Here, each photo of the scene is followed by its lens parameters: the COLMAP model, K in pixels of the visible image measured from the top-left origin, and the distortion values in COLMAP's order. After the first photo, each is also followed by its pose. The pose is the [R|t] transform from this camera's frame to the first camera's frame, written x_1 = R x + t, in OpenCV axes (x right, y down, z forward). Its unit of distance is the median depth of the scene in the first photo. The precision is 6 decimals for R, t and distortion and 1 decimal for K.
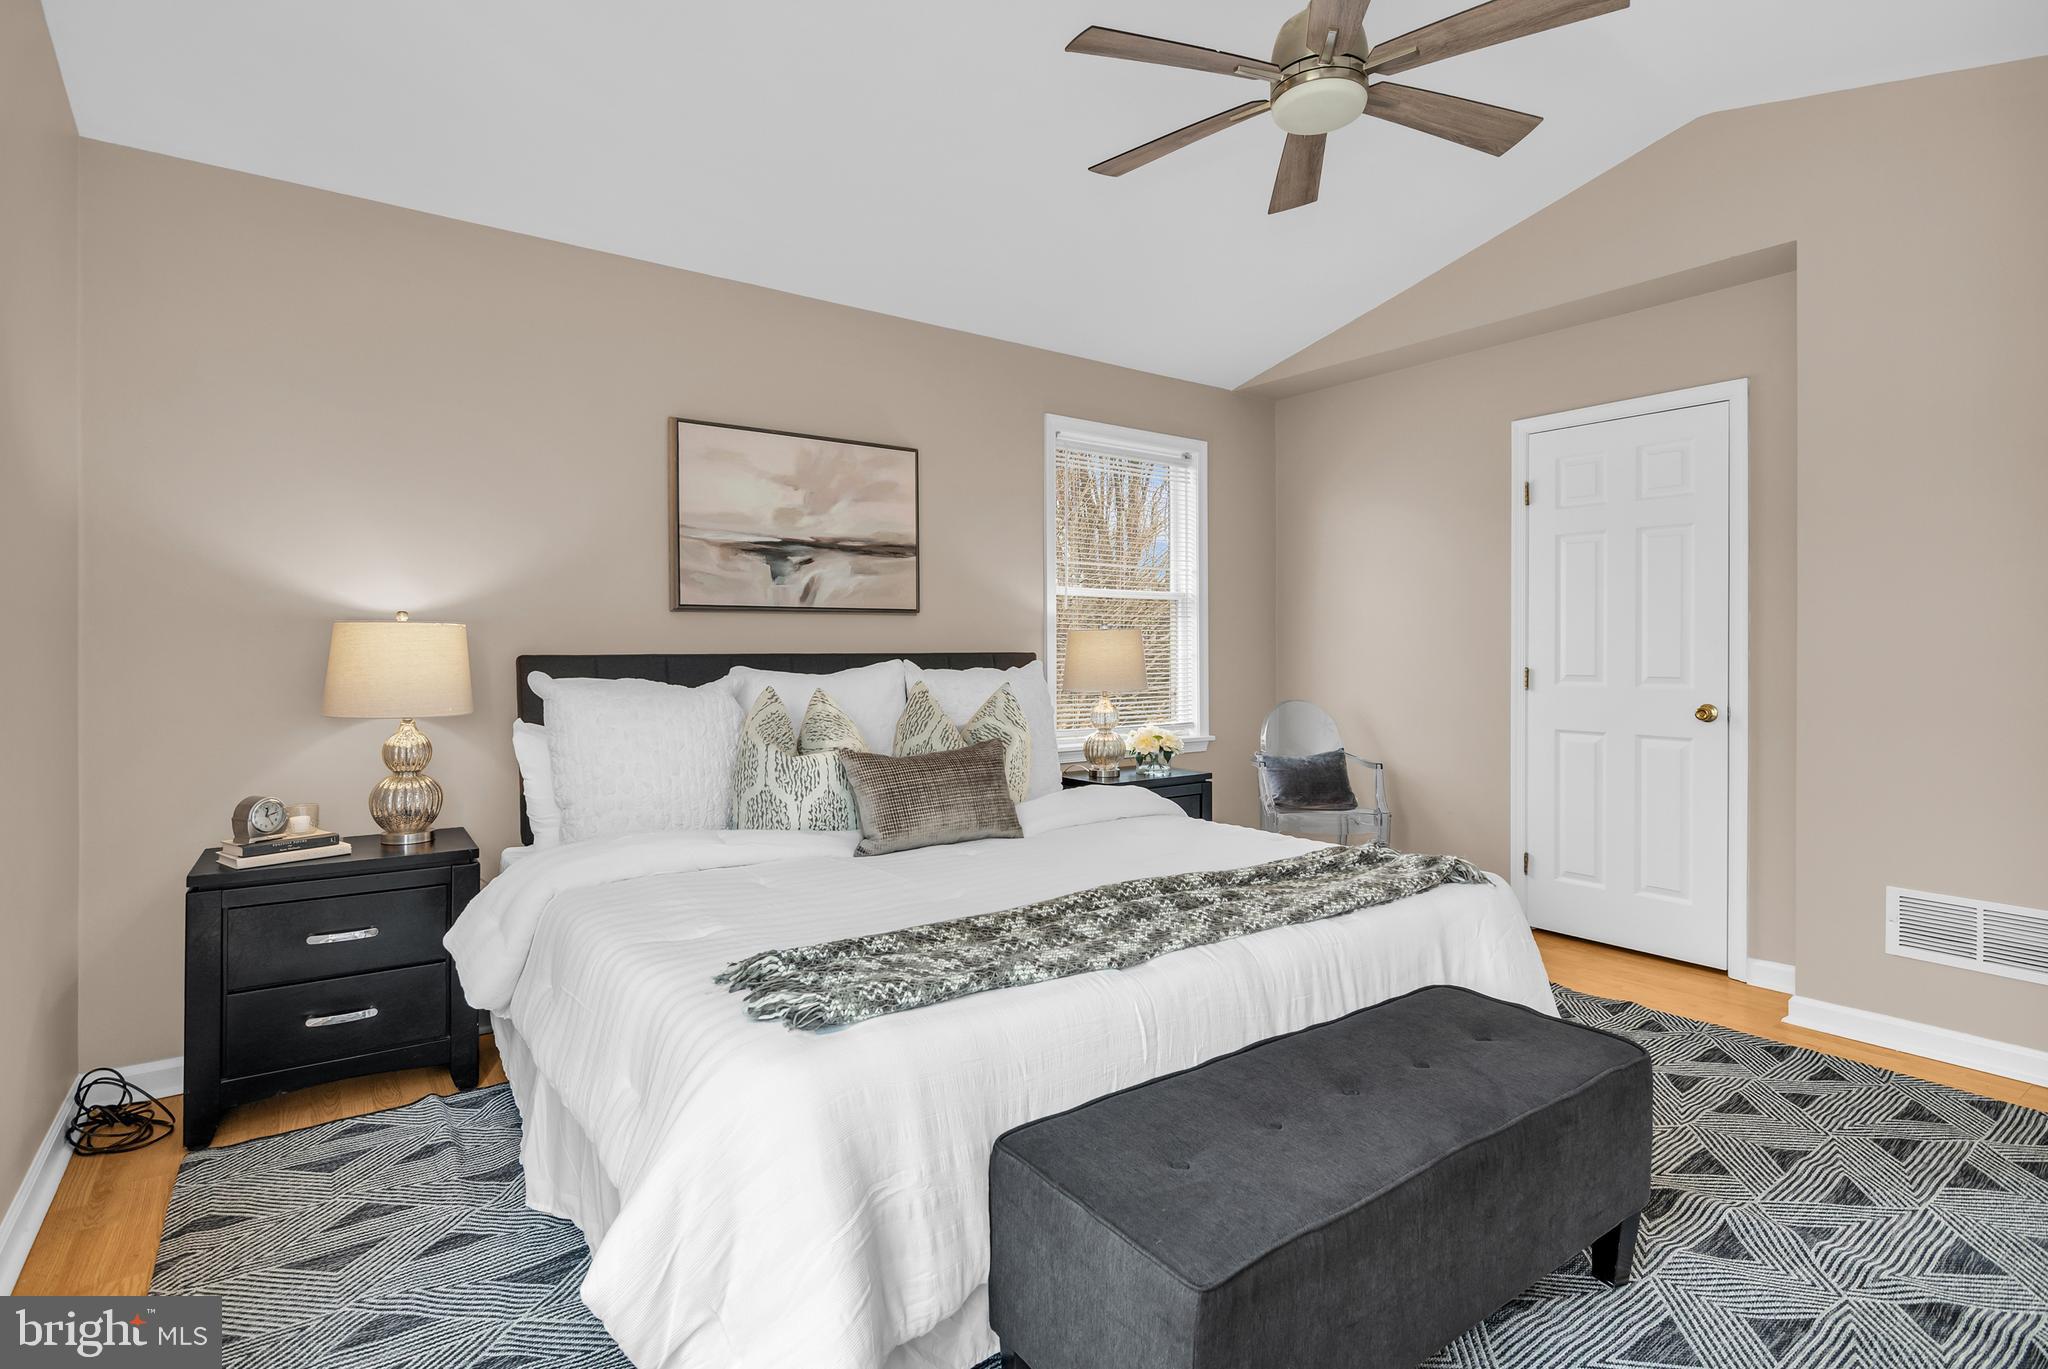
lens RADIAL K [[1008.6, 0, 1013.0], [0, 1008.6, 655.8], [0, 0, 1]] dist [0.000993, 0.000119]
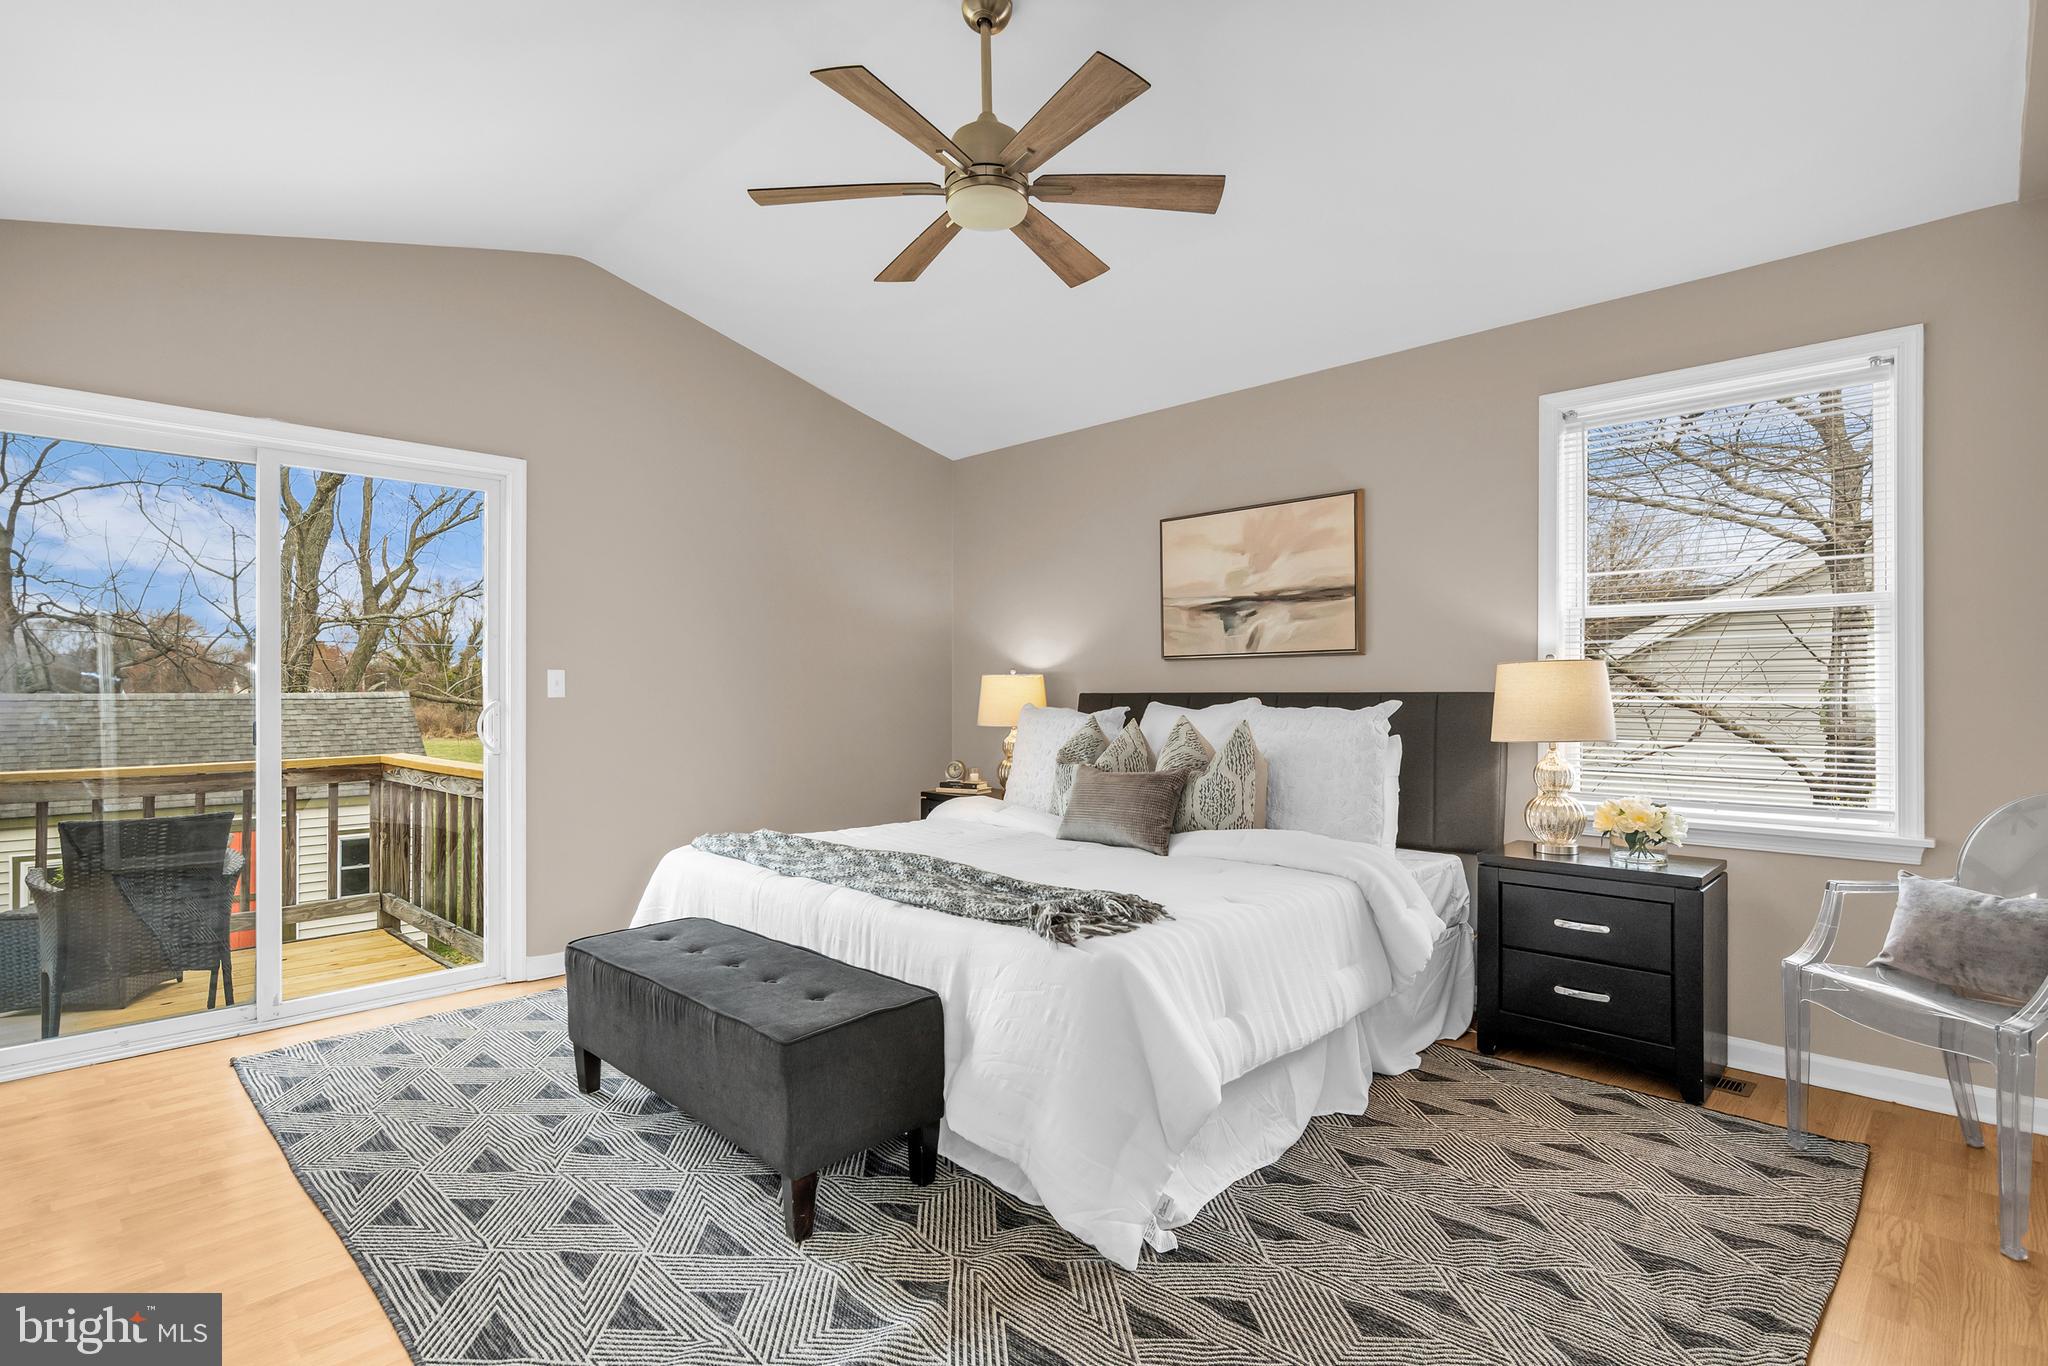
lens RADIAL K [[993.0, 0, 1016.2], [0, 993.0, 672.9], [0, 0, 1]] dist [0.000528, 0.000689]
pose [[0.174647, -0.023796, -0.984344, 0.883191], [-0.007507, 0.999647, -0.025498, 0.006205], [0.984603, 0.011842, 0.174406, 0.534643]]
